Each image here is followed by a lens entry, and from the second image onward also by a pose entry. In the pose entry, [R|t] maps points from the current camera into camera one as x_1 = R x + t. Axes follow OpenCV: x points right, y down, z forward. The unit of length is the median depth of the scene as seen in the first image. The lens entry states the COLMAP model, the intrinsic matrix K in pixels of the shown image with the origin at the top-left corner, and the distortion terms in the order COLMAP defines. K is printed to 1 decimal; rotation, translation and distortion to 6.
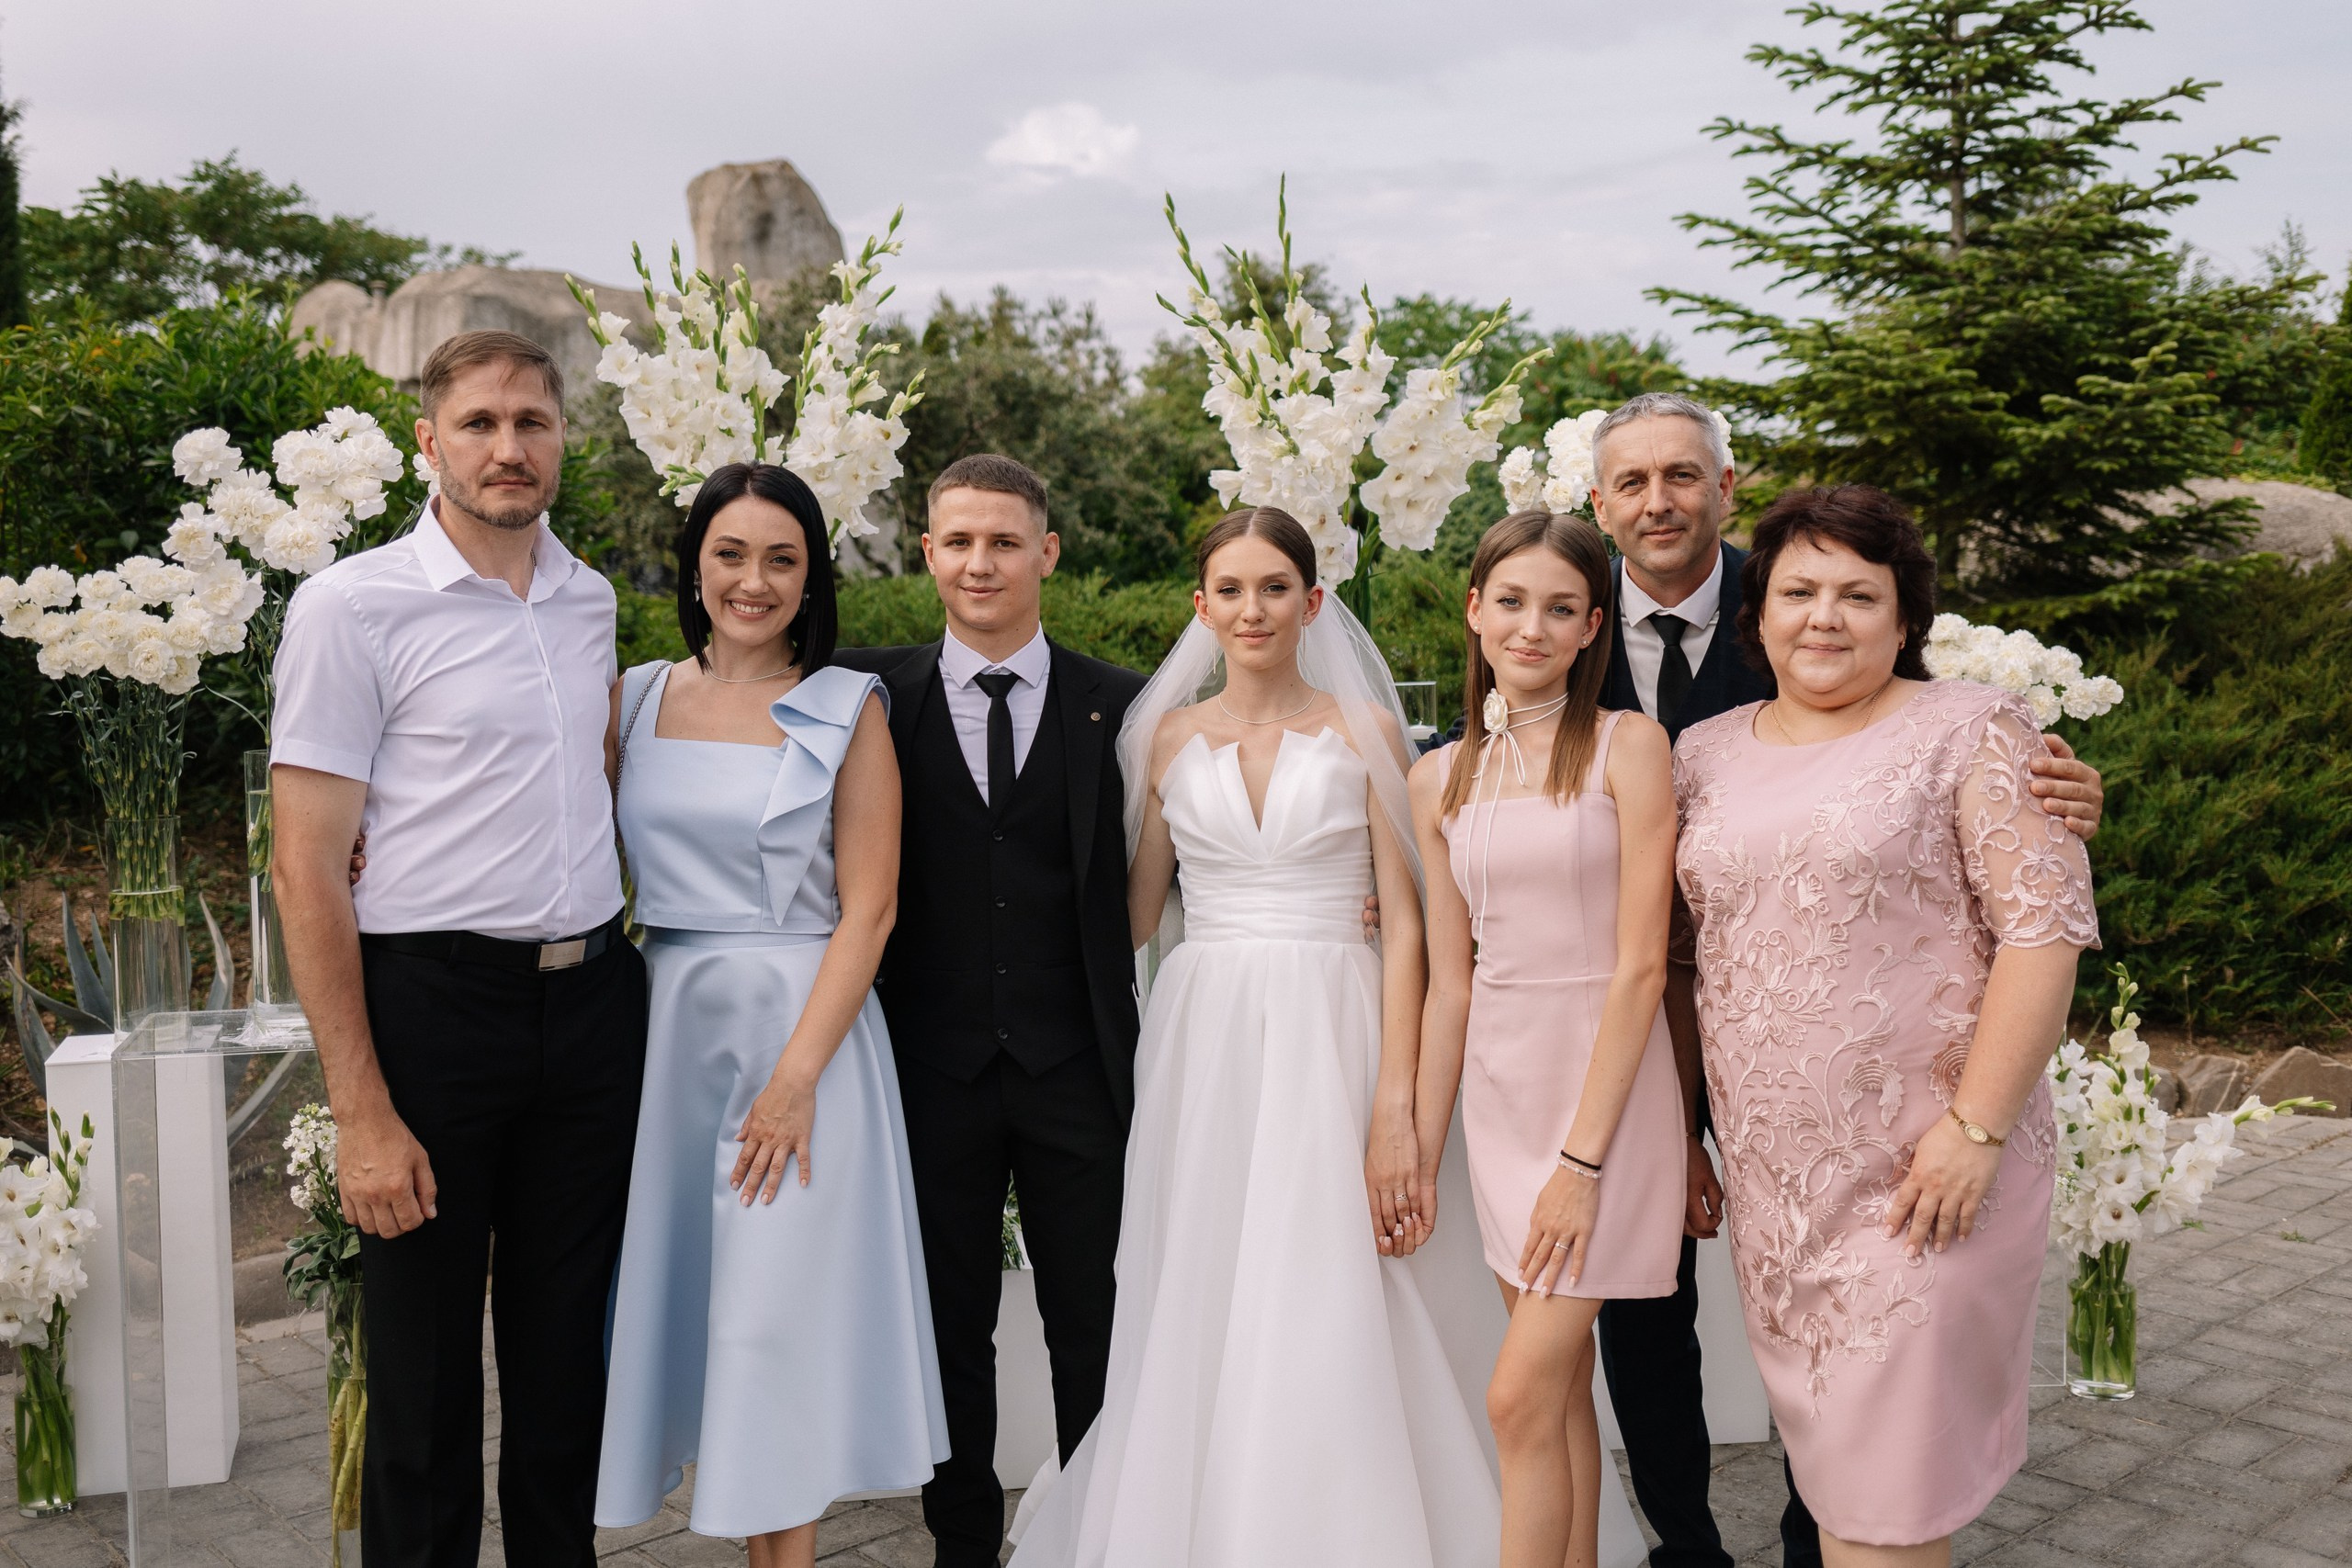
lens RADIAL K [[2206.5, 0, 1167.3], [0, 2206.5, 786.5], [0, 0, 1]] dist [0.069348, -0.151638]
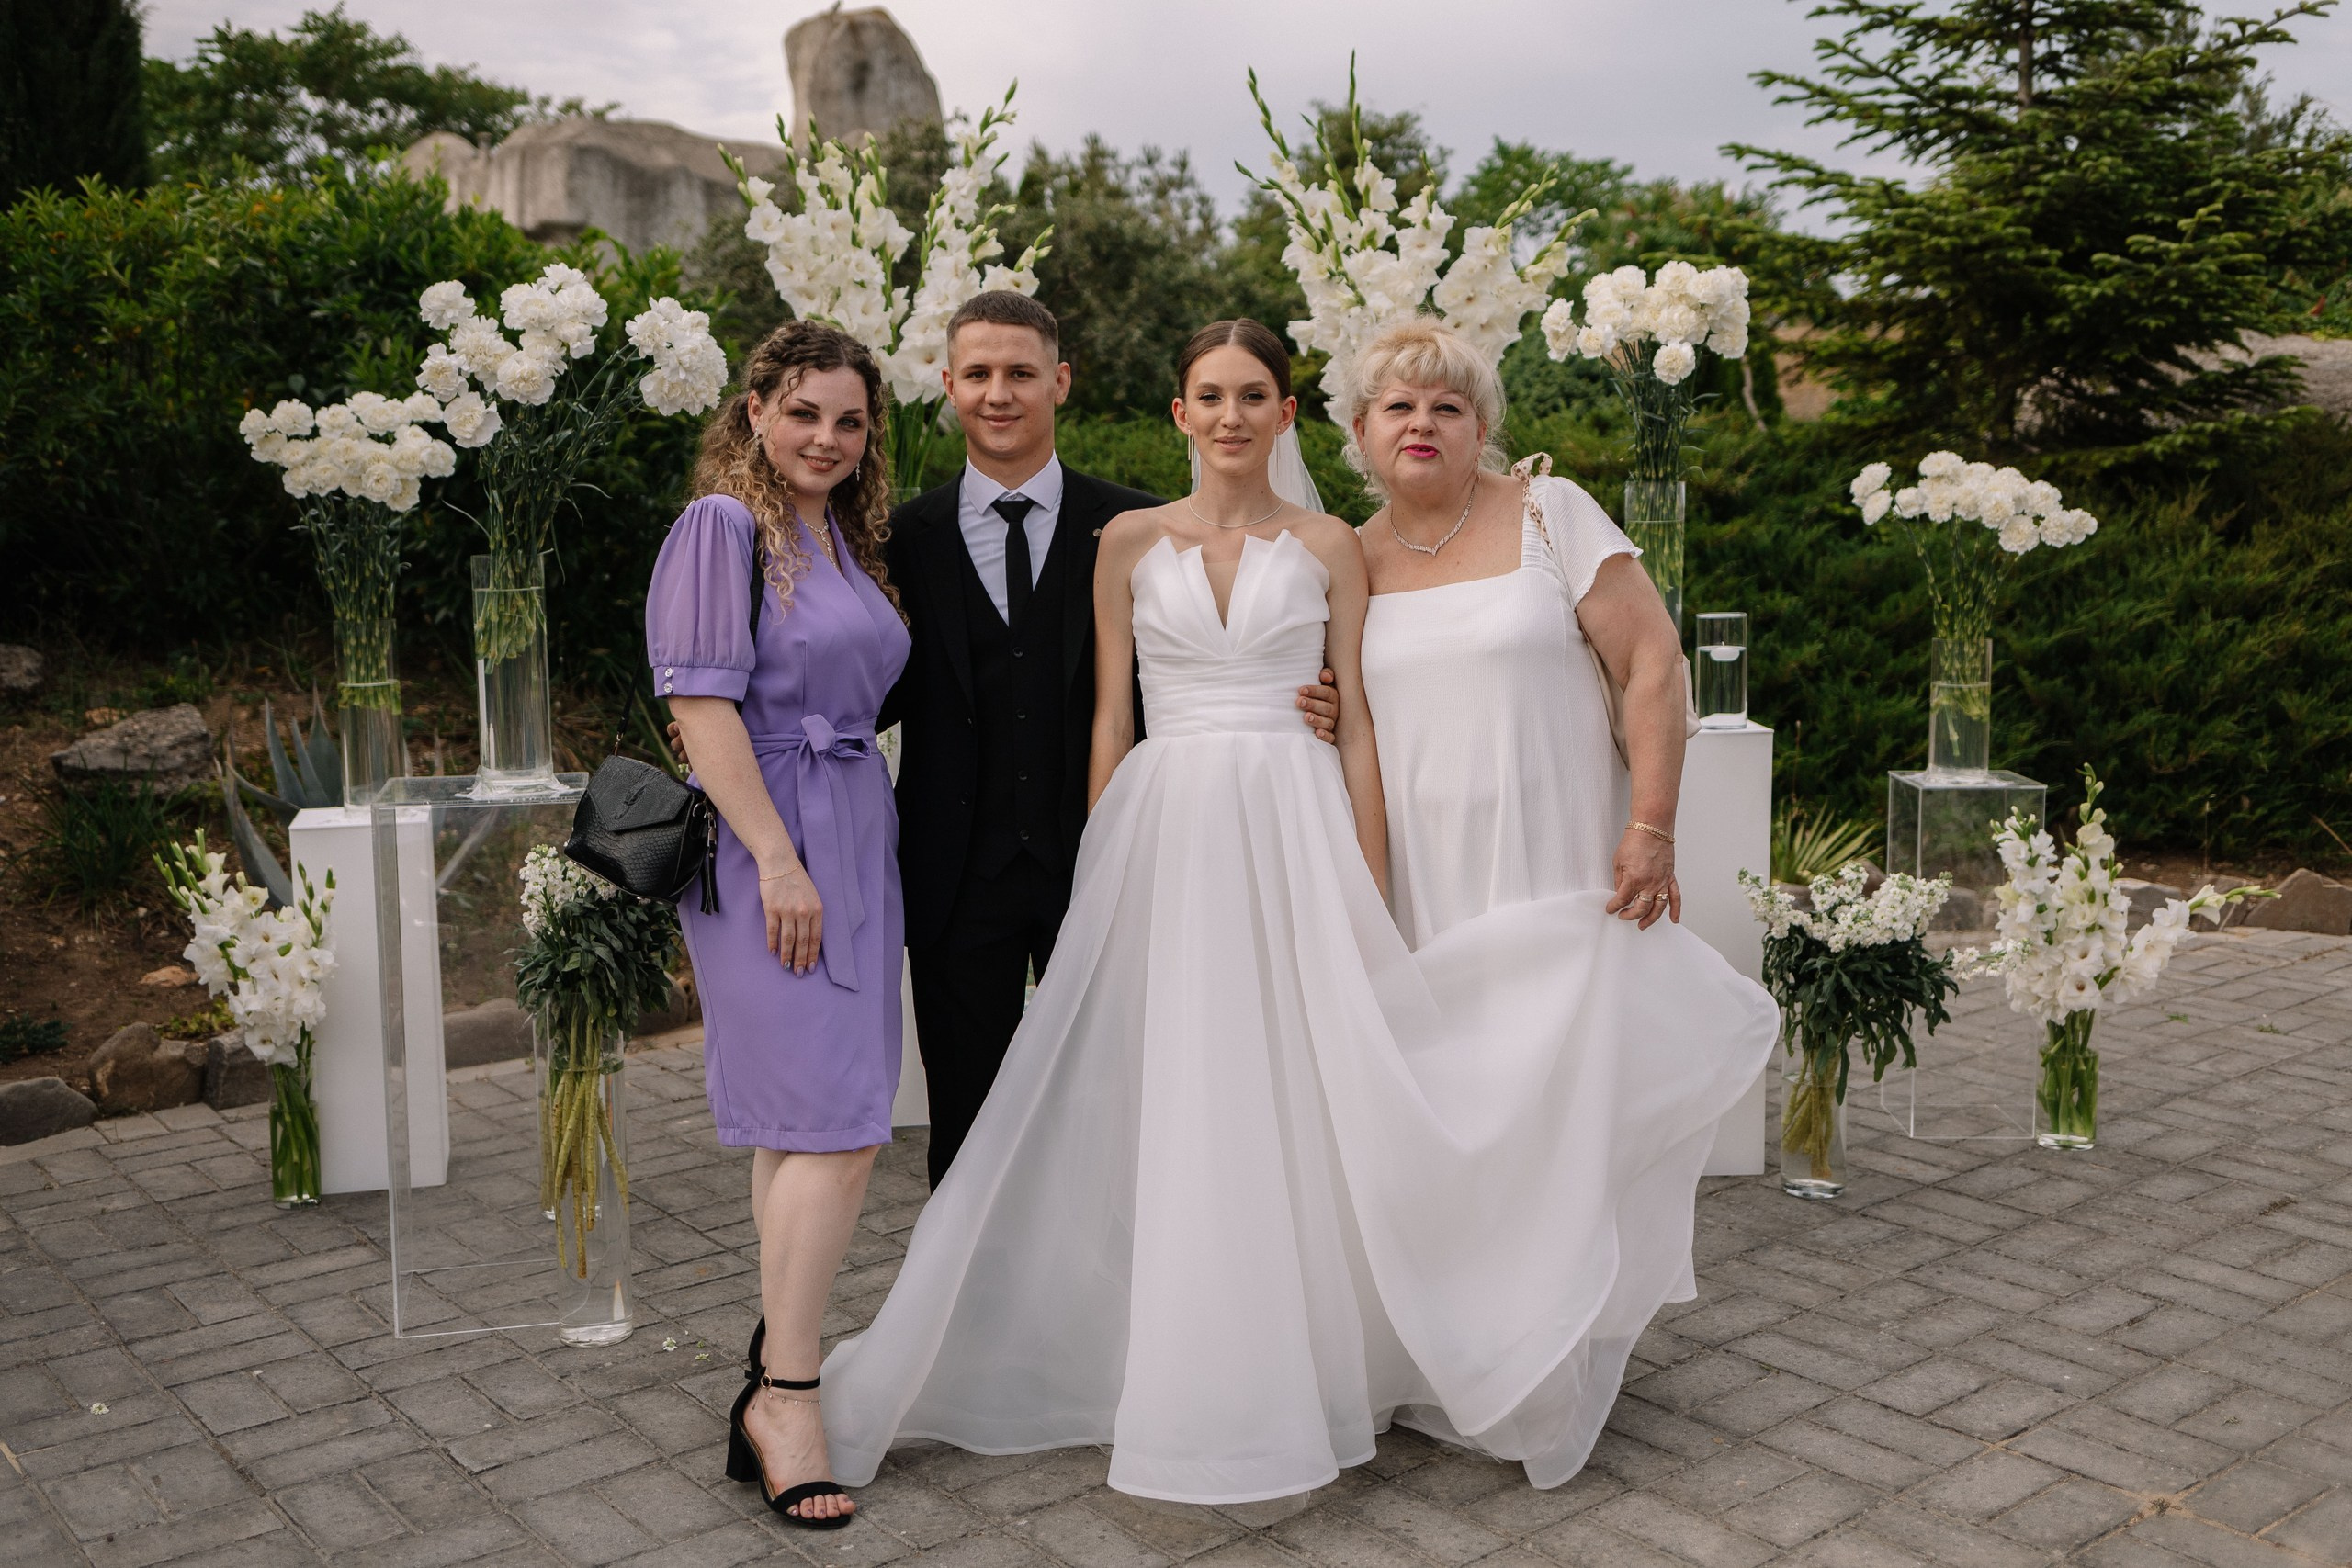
lens RADIAL K [[2220.3, 0, 1171.3], [0, 2220.3, 792.6], [0, 0, 1]] dist [0.028879, -0.077235]
pose [[0.999216, 0.010707, -0.038119, 0.003149], [-0.008164, 0.997769, 0.066255, 0.012225], [0.038743, -0.065892, 0.997074, -0.078407]]
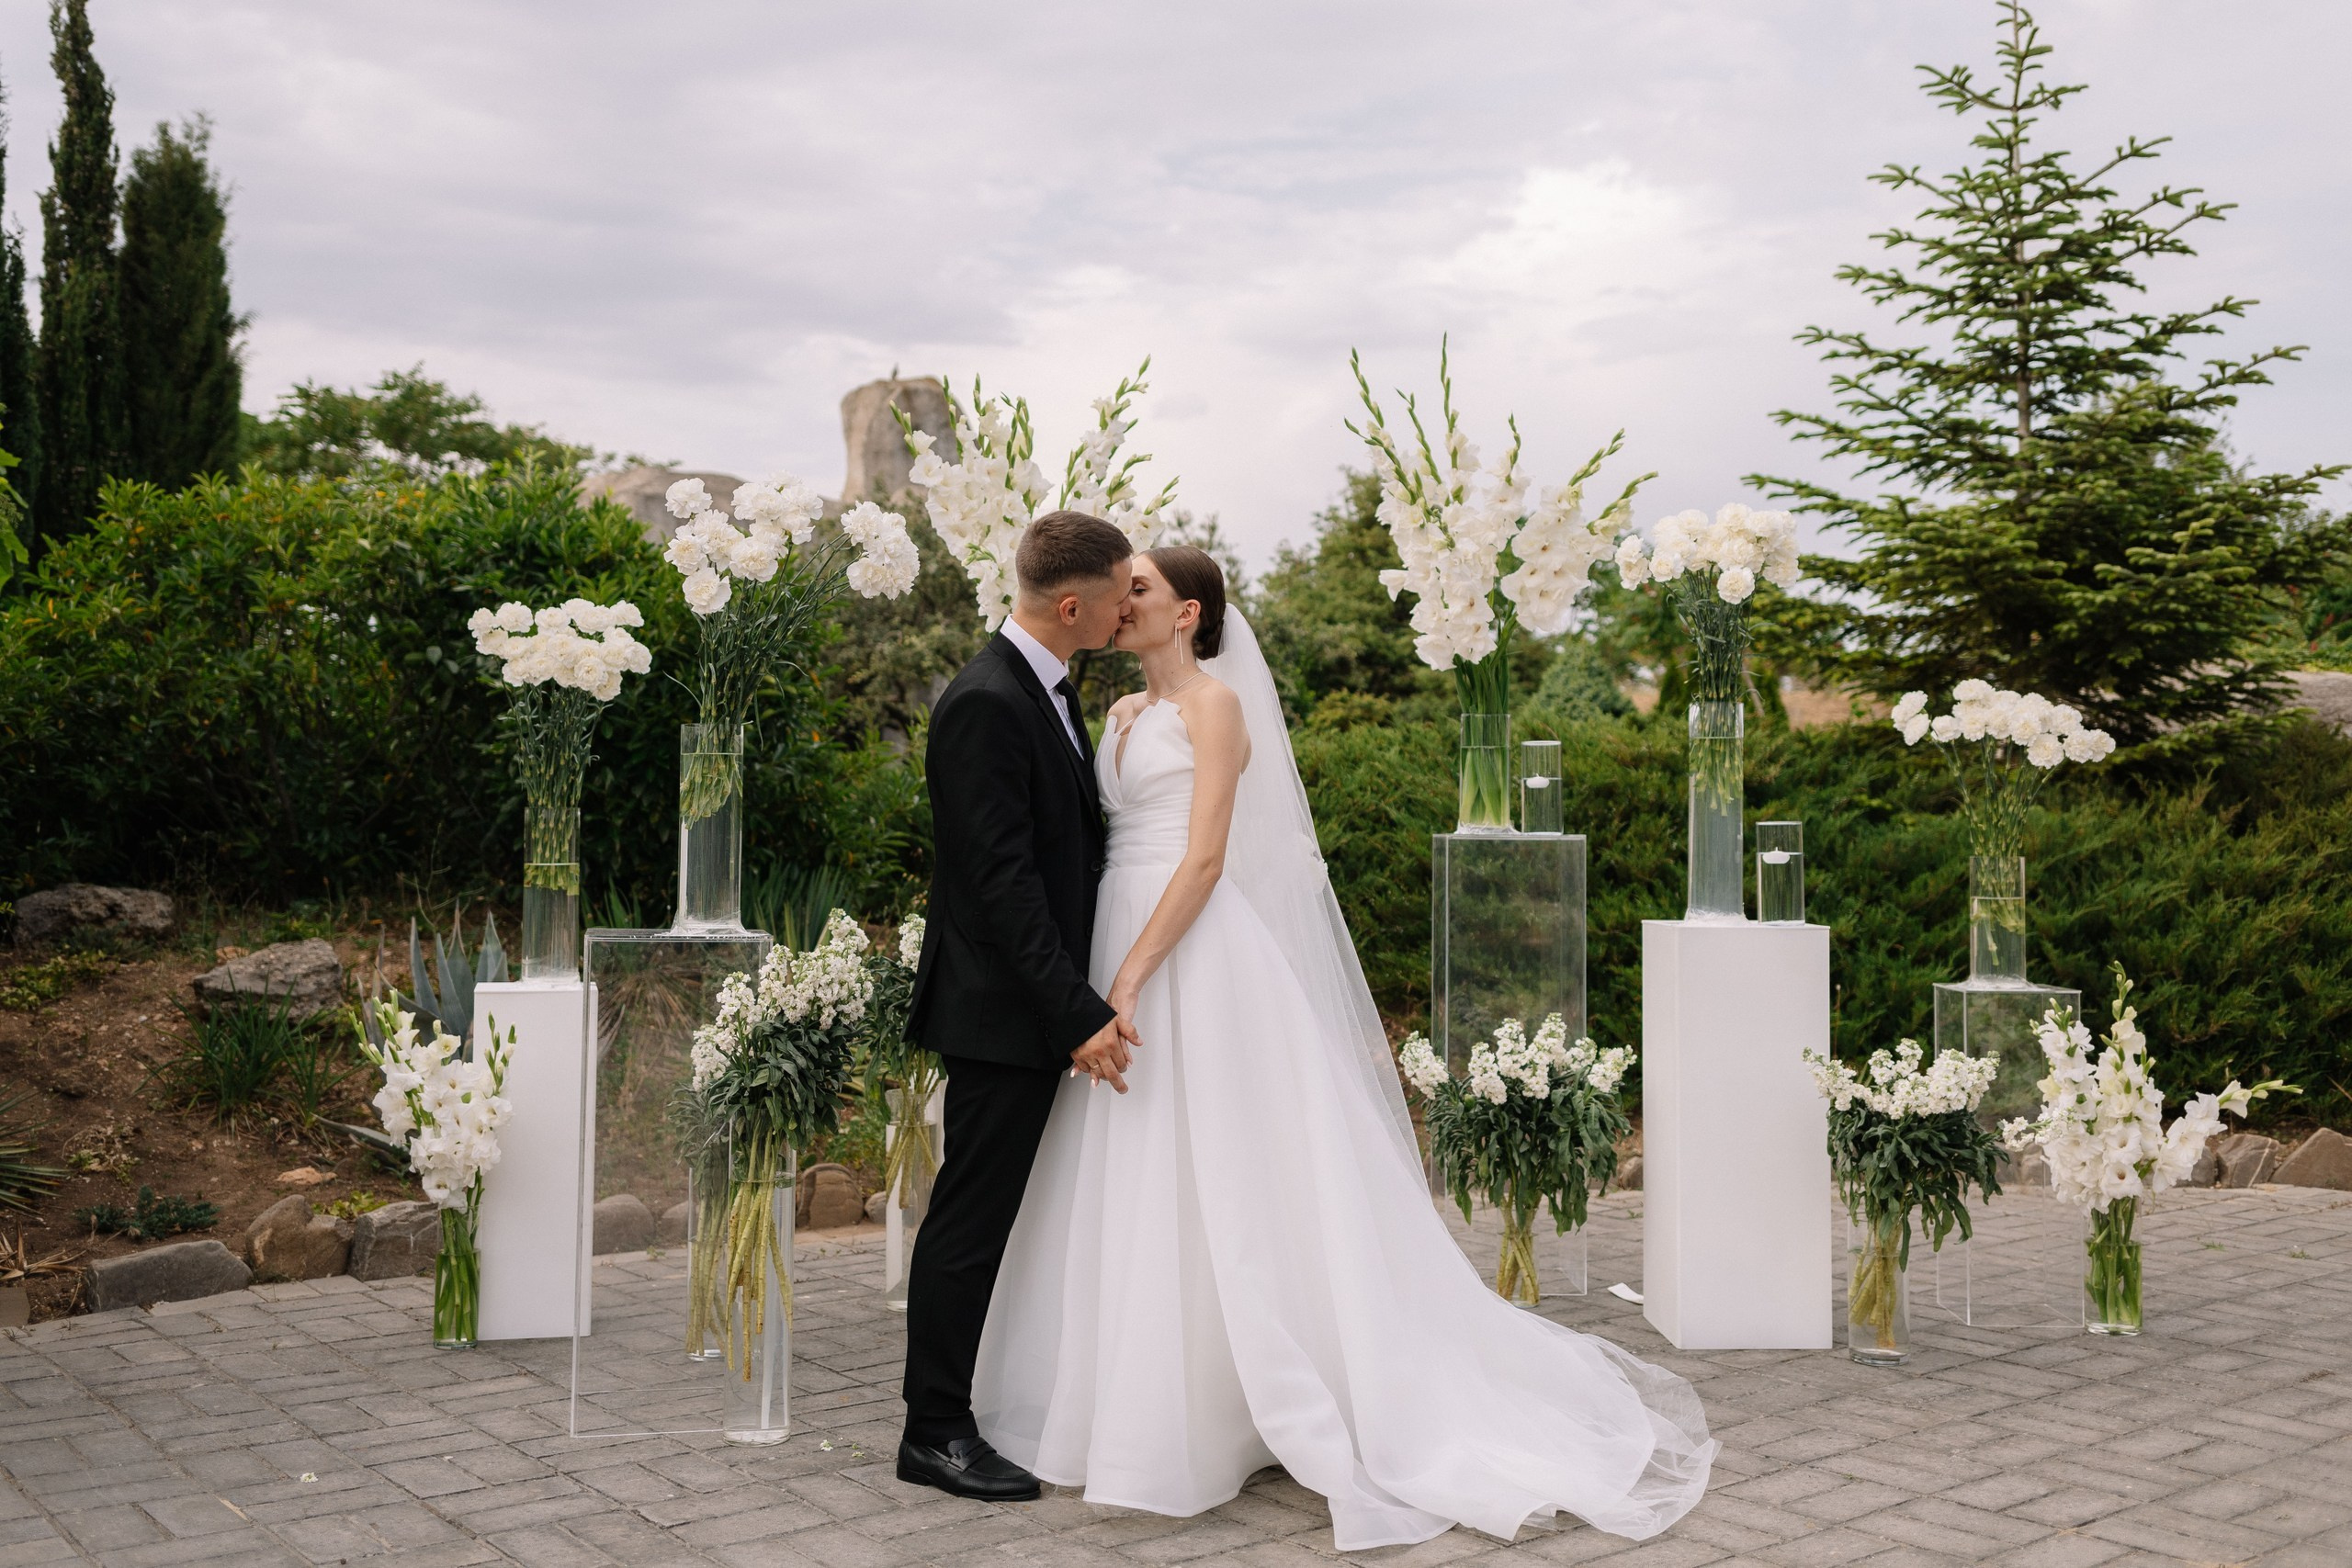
lens RADIAL K [[2220.3, 0, 1171.3], [0, 2220.3, 792.6], [0, 0, 1]] dist [0.028879, -0.077235]
pose [[0.998725, 0.022055, -0.045410, -0.023069], [-0.026349, 0.995009, -0.096243, 0.062804], [0.043061, 0.097317, 0.994321, -0.139833]]
